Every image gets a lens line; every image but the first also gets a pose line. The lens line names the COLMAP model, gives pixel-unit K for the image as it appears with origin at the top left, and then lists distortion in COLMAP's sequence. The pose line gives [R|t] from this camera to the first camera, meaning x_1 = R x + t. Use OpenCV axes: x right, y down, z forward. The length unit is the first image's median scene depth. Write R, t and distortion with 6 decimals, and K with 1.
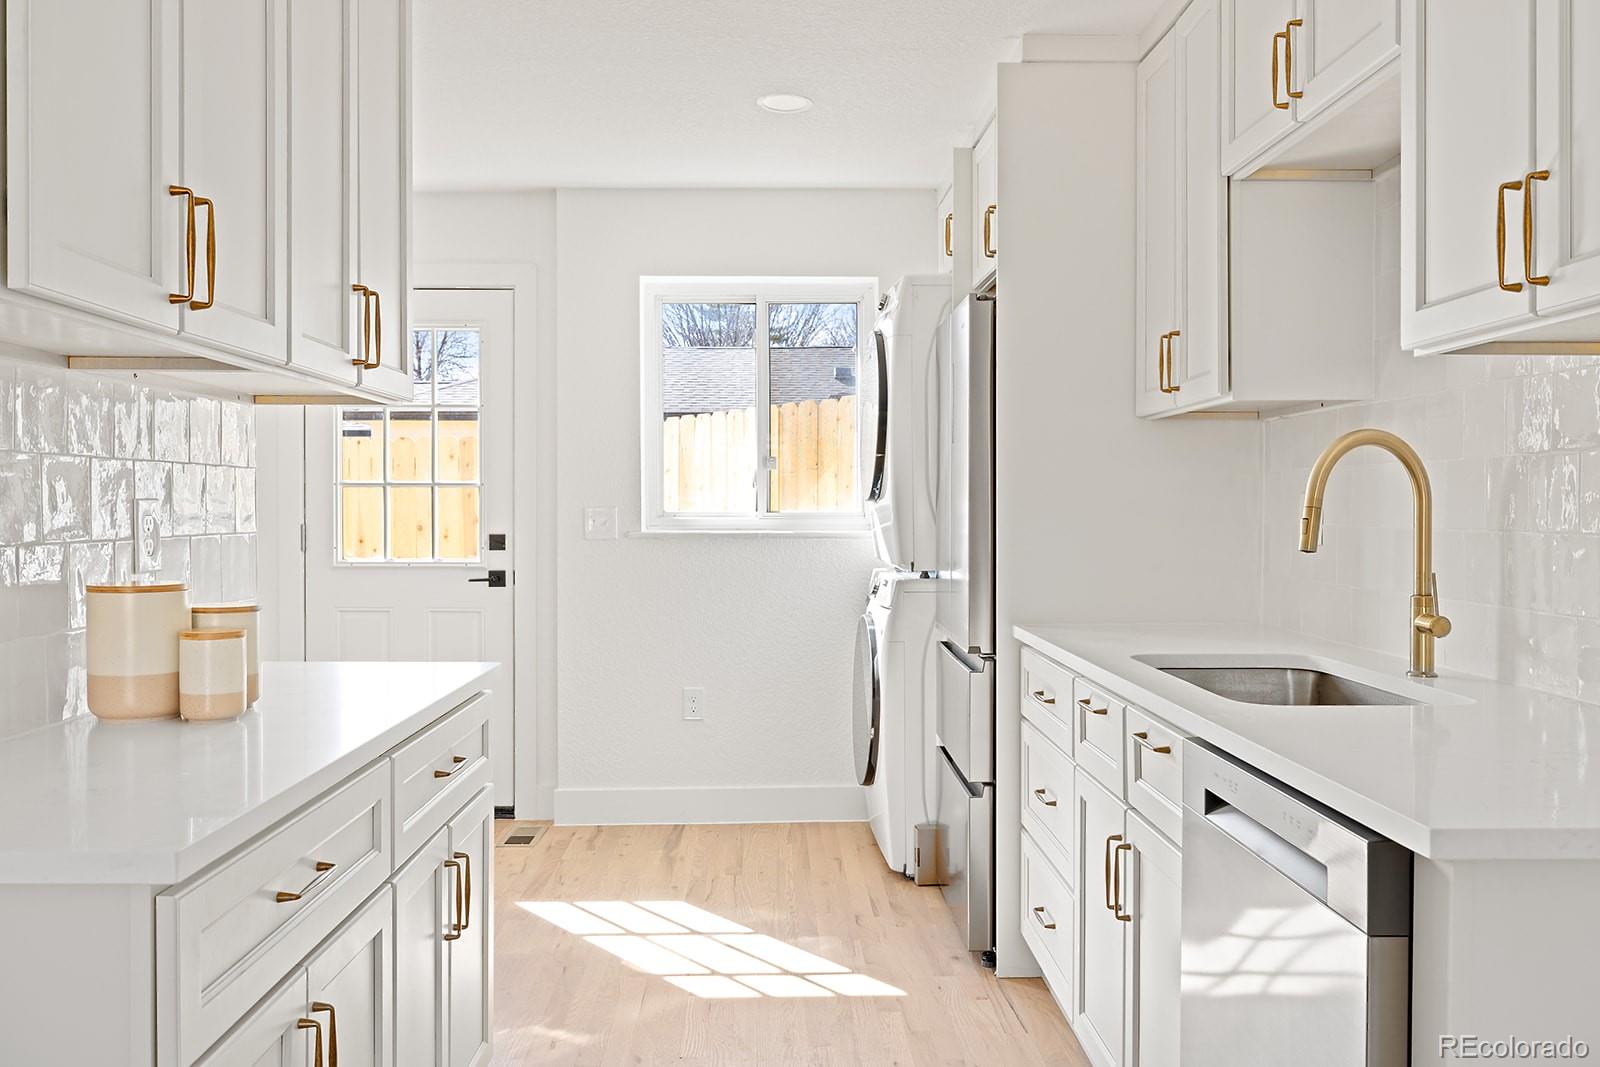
lens RADIAL K [[1298.6, 0, 800.0], [0, 1298.6, 533.5], [0, 0, 1]] dist [-0.000828, -0.000082]
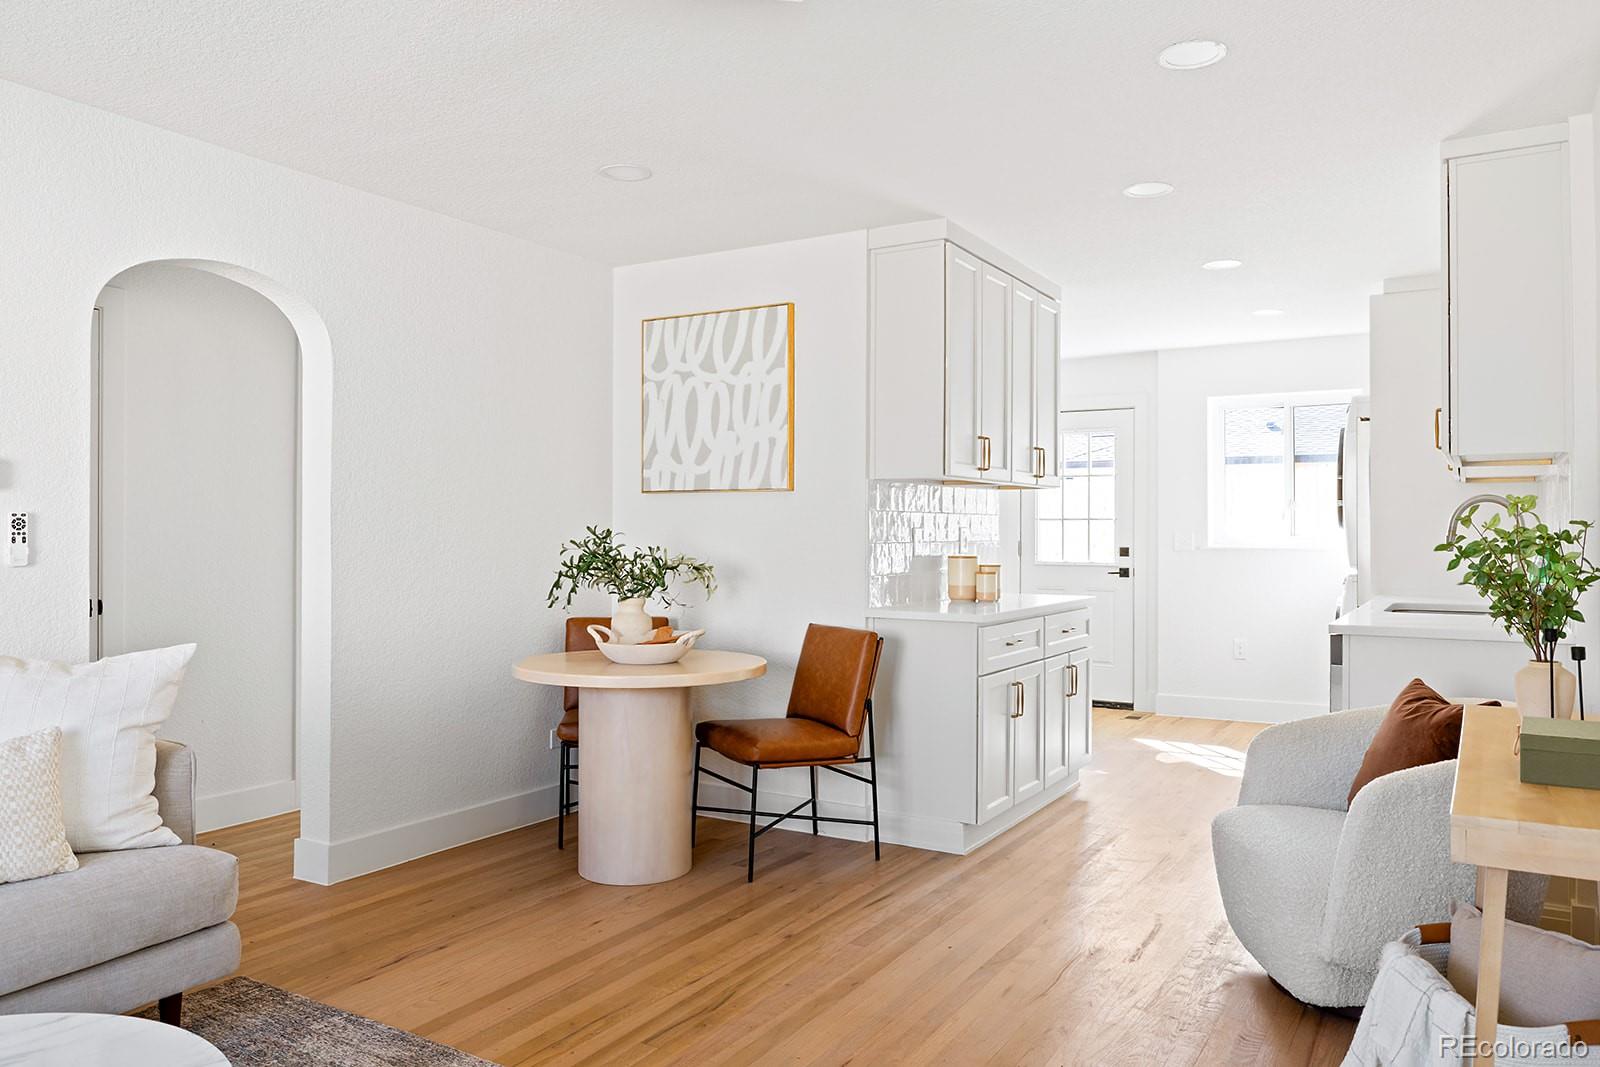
lens RADIAL K [[1136.2, 0, 800.3], [0, 1136.2, 528.0], [0, 0, 1]] dist [-0.002490, -0.002375]
pose [[0.846282, -0.001029, -0.532735, 0.317893], [-0.013131, 0.999654, -0.022789, 0.022480], [0.532574, 0.026281, 0.845975, -0.793758]]
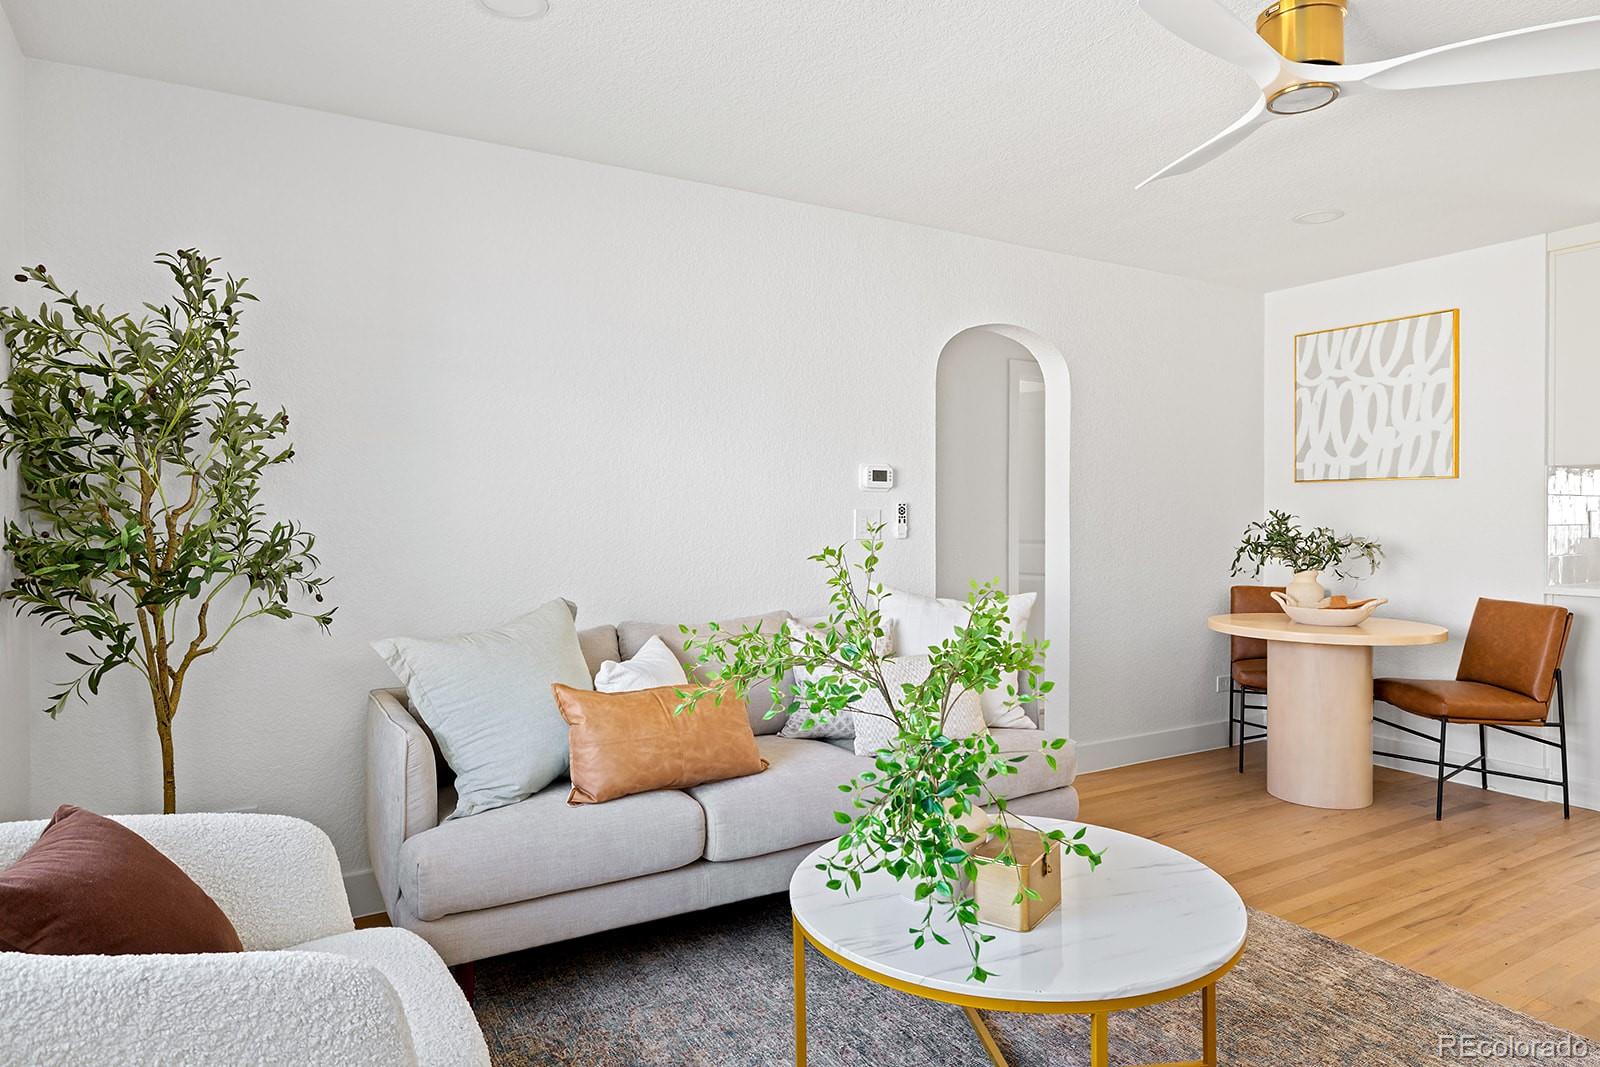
lens RADIAL K [[961.5, 0, 802.6], [0, 961.5, 518.9], [0, 0, 1]] dist [-0.003750, 0.000019]
pose [[0.492347, 0.001837, -0.870397, 0.268637], [-0.018947, 0.999783, -0.008607, 0.028999], [0.870193, 0.020729, 0.492275, -1.032190]]
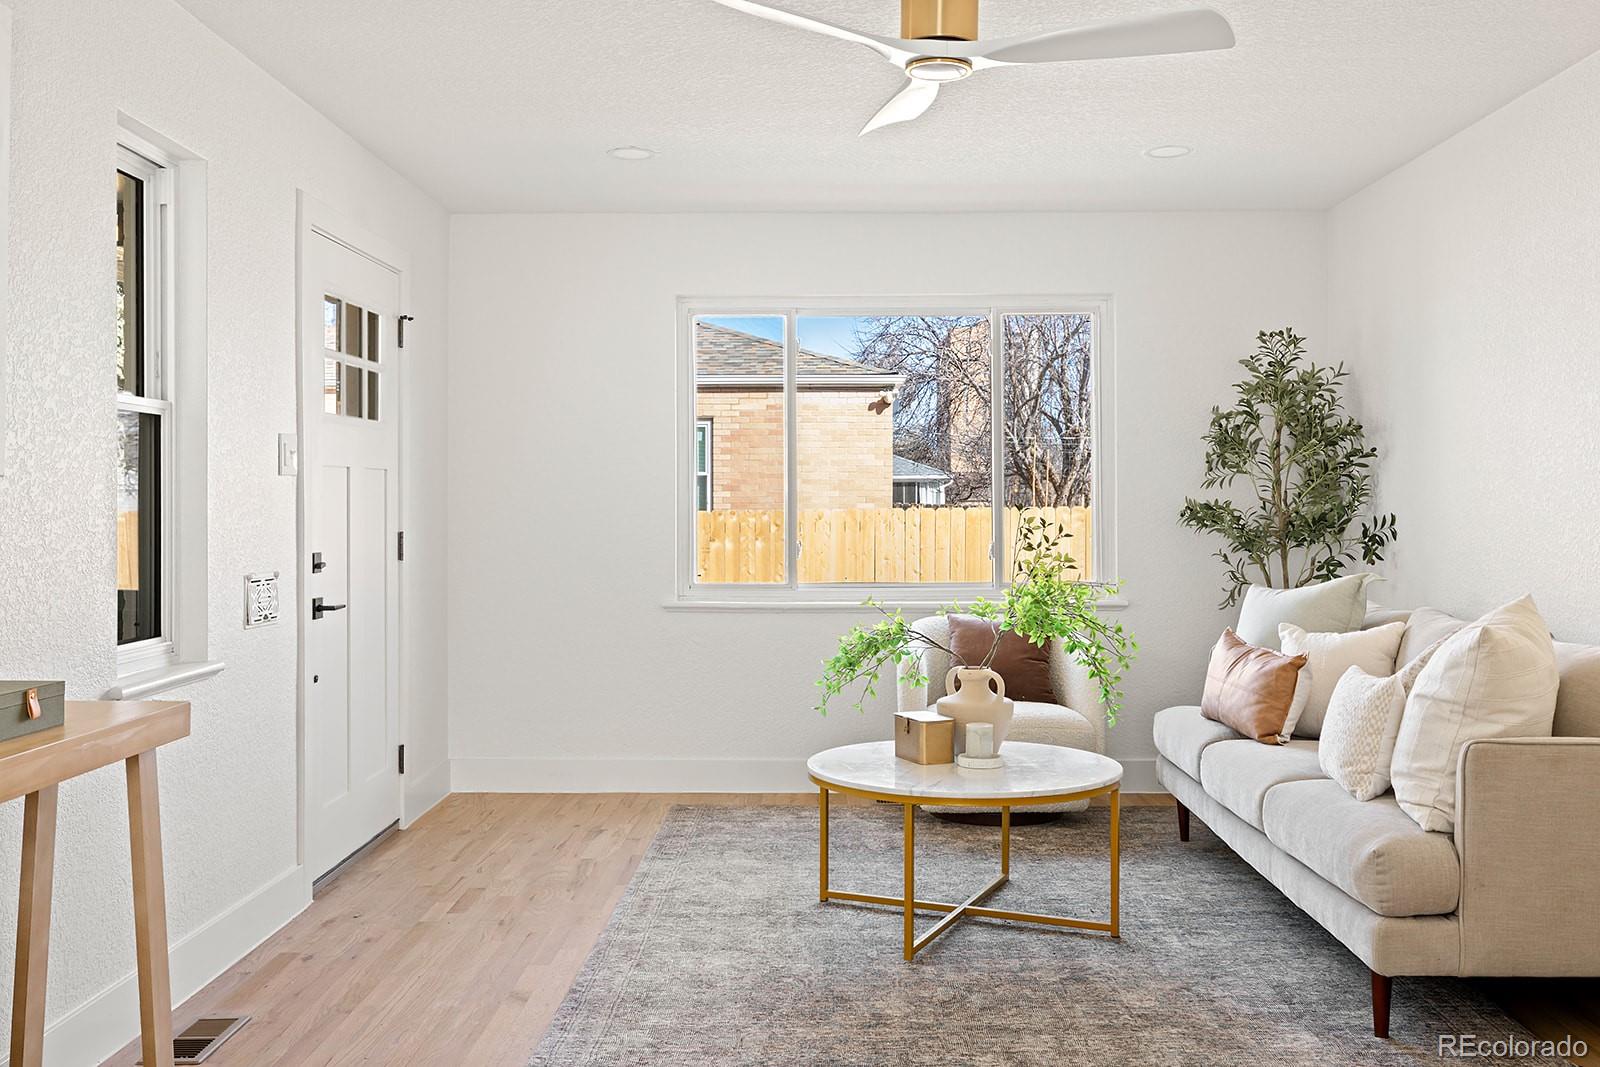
lens RADIAL K [[1426.5, 0, 827.3], [0, 1426.5, 499.7], [0, 0, 1]] dist [-0.012583, 0.012879]
pose [[-0.999575, 0.002505, 0.029052, -0.087325], [0.003134, 0.999761, 0.021639, -0.006736], [-0.028991, 0.021721, -0.999344, 0.531475]]
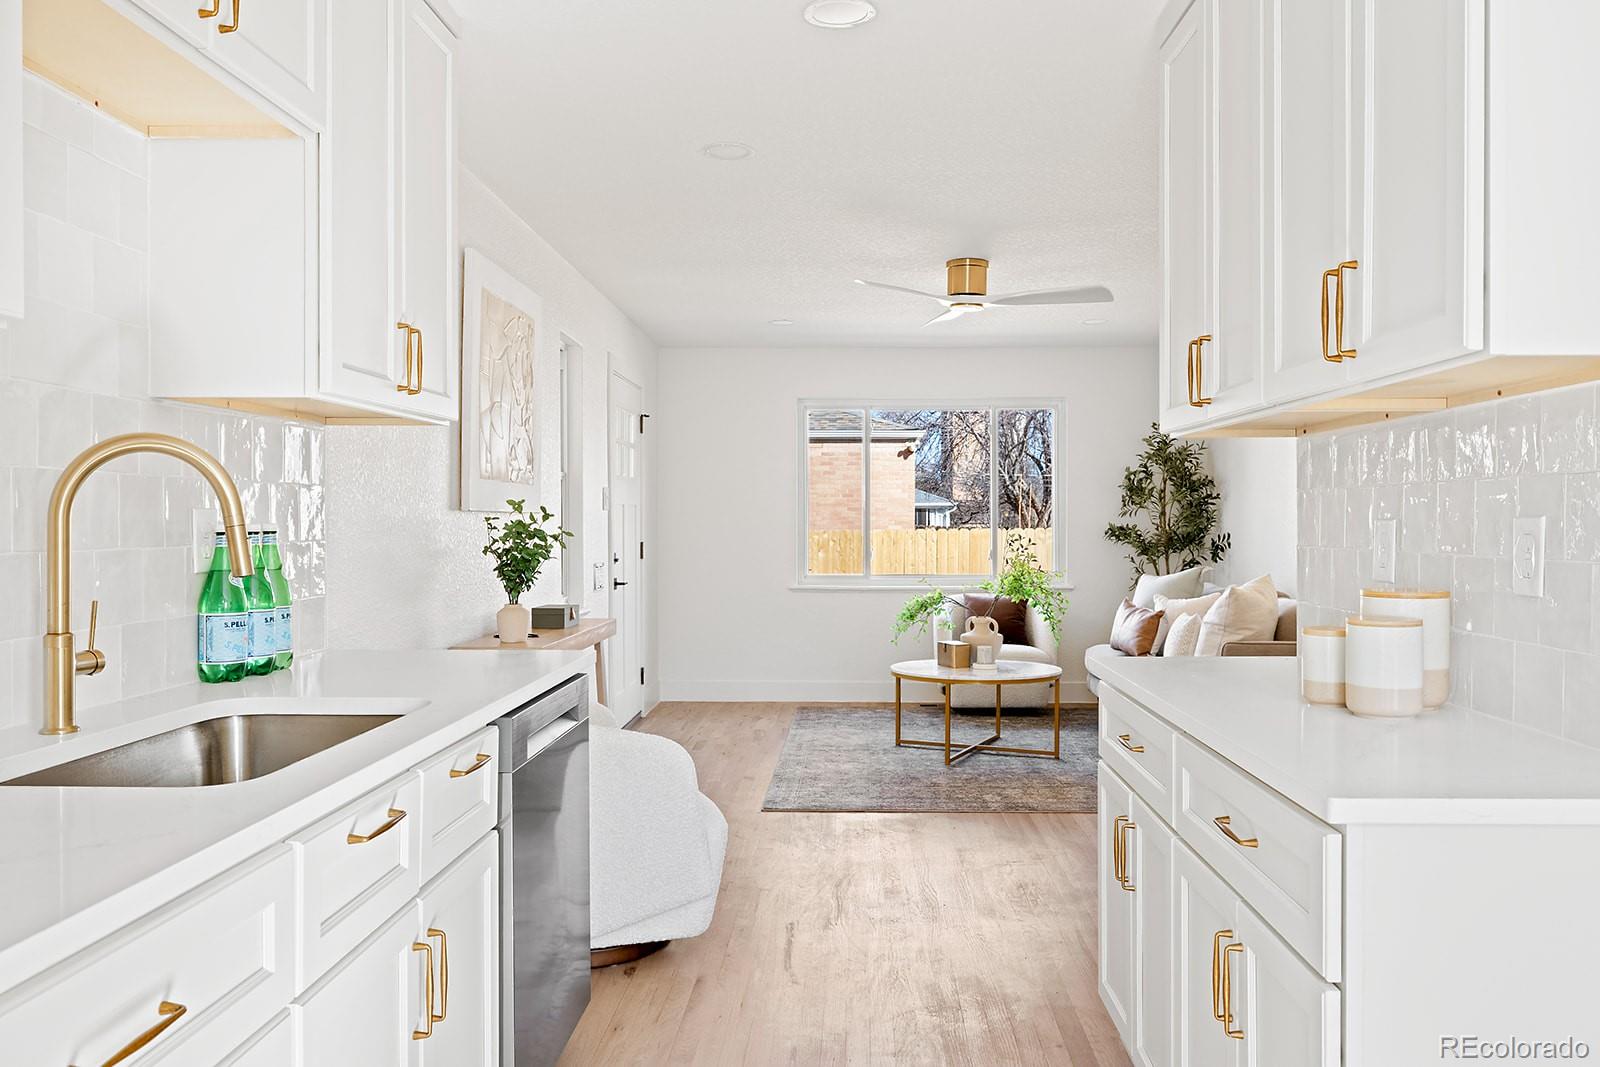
lens RADIAL K [[1193.9, 0, 837.2], [0, 1193.9, 538.0], [0, 0, 1]] dist [-0.004227, 0.001697]
pose [[-0.999245, -0.000326, 0.038848, -0.025620], [0.001035, 0.999387, 0.035000, -0.023413], [-0.038836, 0.035014, -0.998632, 1.163960]]
